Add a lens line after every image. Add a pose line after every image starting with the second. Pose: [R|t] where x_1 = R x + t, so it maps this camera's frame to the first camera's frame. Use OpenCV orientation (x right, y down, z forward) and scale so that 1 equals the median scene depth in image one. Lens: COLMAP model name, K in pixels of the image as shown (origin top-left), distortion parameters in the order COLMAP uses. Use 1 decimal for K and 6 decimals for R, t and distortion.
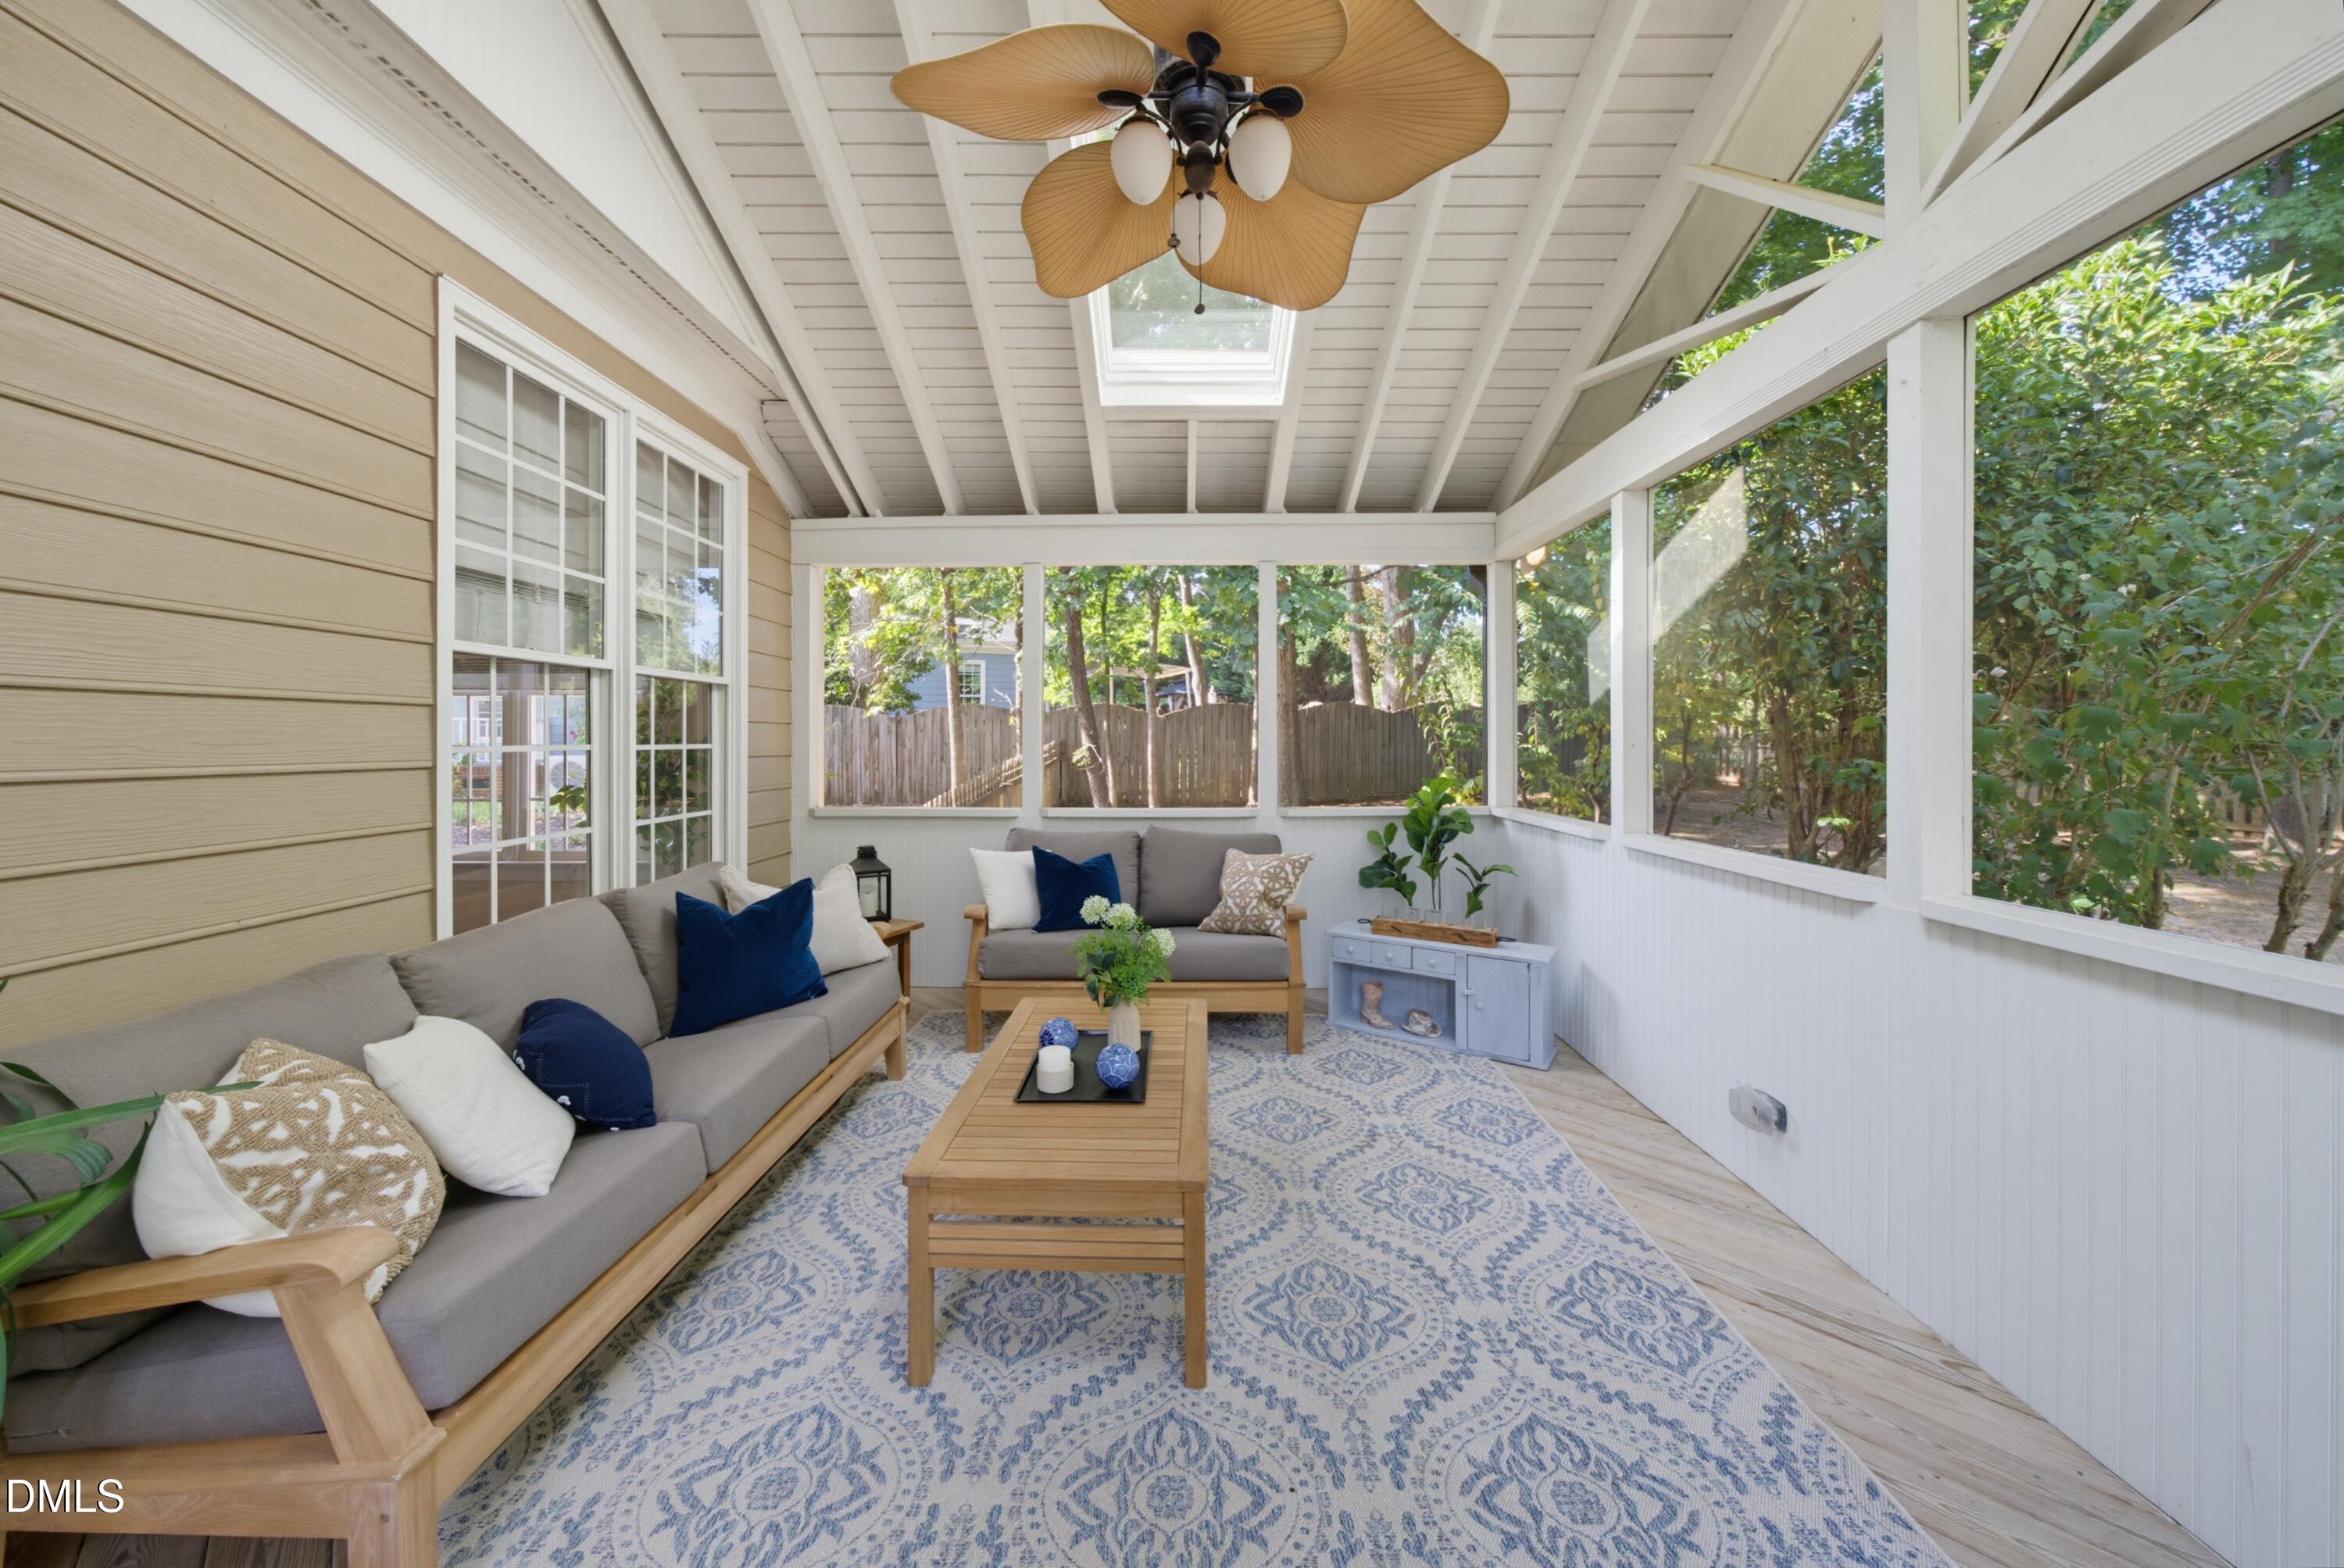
lens RADIAL K [[828.5, 0, 1219.7], [0, 828.5, 739.3], [0, 0, 1]] dist [-0.008515, 0.003321]
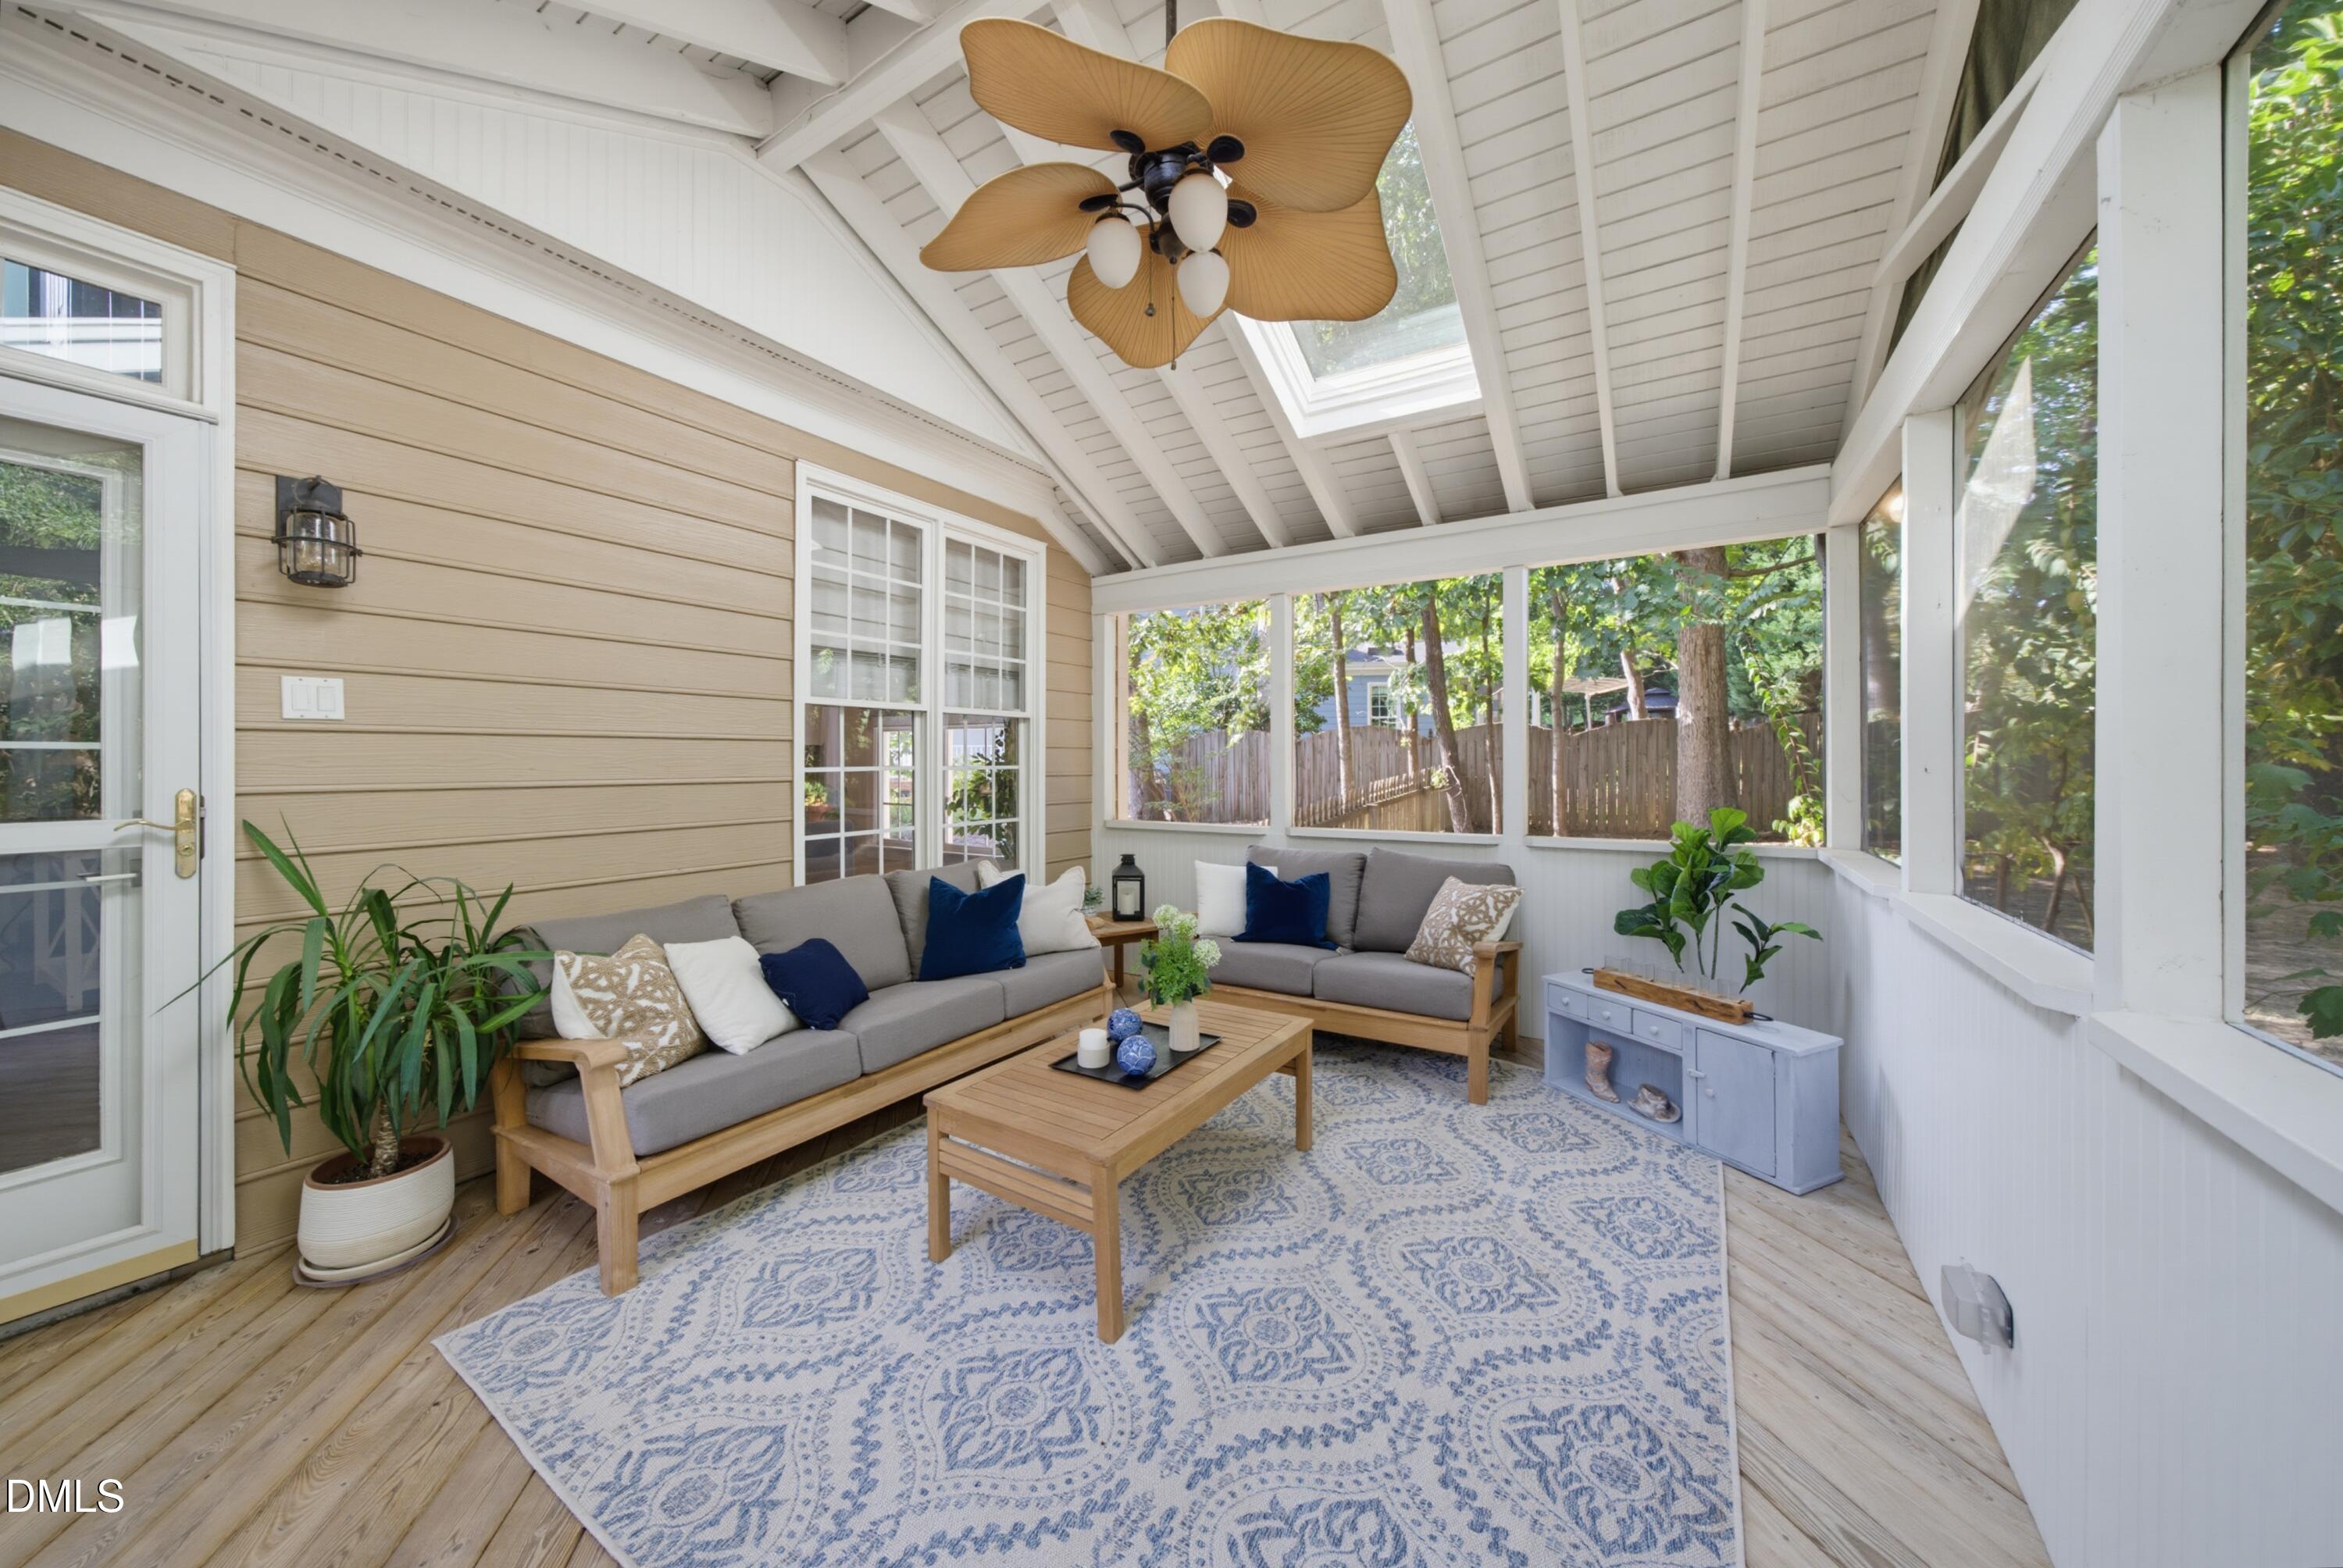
lens RADIAL K [[826.7, 0, 1164.1], [0, 826.7, 751.6], [0, 0, 1]] dist [-0.002220, -0.000099]
pose [[0.848651, -0.004396, -0.528936, 0.355845], [0.000949, 0.999977, -0.006788, -0.006001], [0.528953, 0.005259, 0.848635, 0.046075]]
